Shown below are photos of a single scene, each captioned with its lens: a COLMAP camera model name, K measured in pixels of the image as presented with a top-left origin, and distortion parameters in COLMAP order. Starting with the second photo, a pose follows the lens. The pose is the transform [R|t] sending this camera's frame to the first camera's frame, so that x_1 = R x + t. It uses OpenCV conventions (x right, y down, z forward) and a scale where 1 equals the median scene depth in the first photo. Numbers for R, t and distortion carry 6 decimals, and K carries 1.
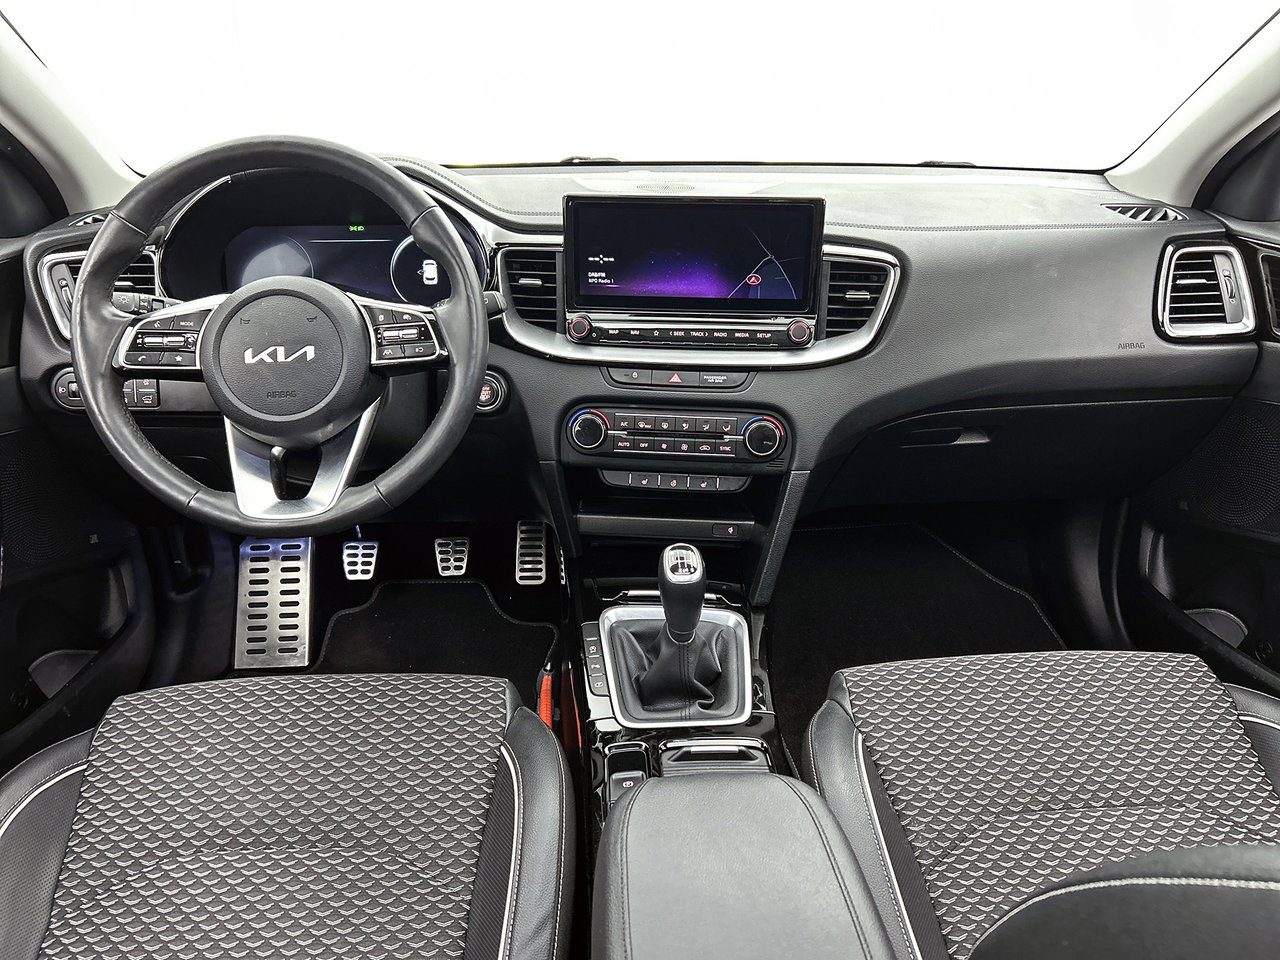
lens RADIAL K [[977.2, 0, 640.0], [0, 977.2, 480.0], [0, 0, 1]] dist [0.012905, 0.001668]
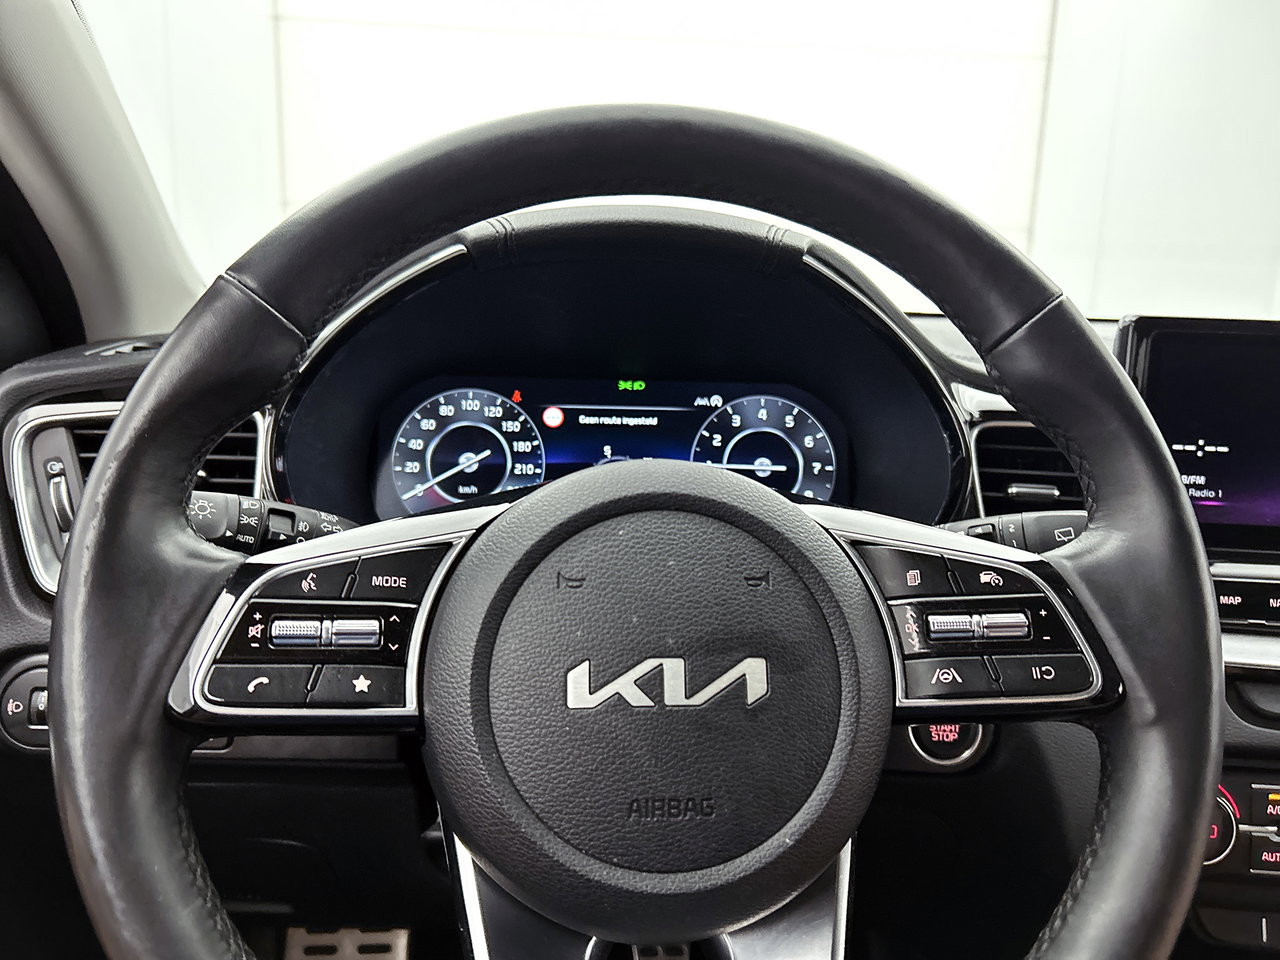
lens RADIAL K [[977.2, 0, 640.0], [0, 977.2, 480.0], [0, 0, 1]] dist [0.012905, 0.001668]
pose [[0.999466, 0.027175, 0.018131, -0.373313], [-0.022748, 0.977265, -0.210799, -0.121089], [-0.023447, 0.210274, 0.977361, 0.633018]]
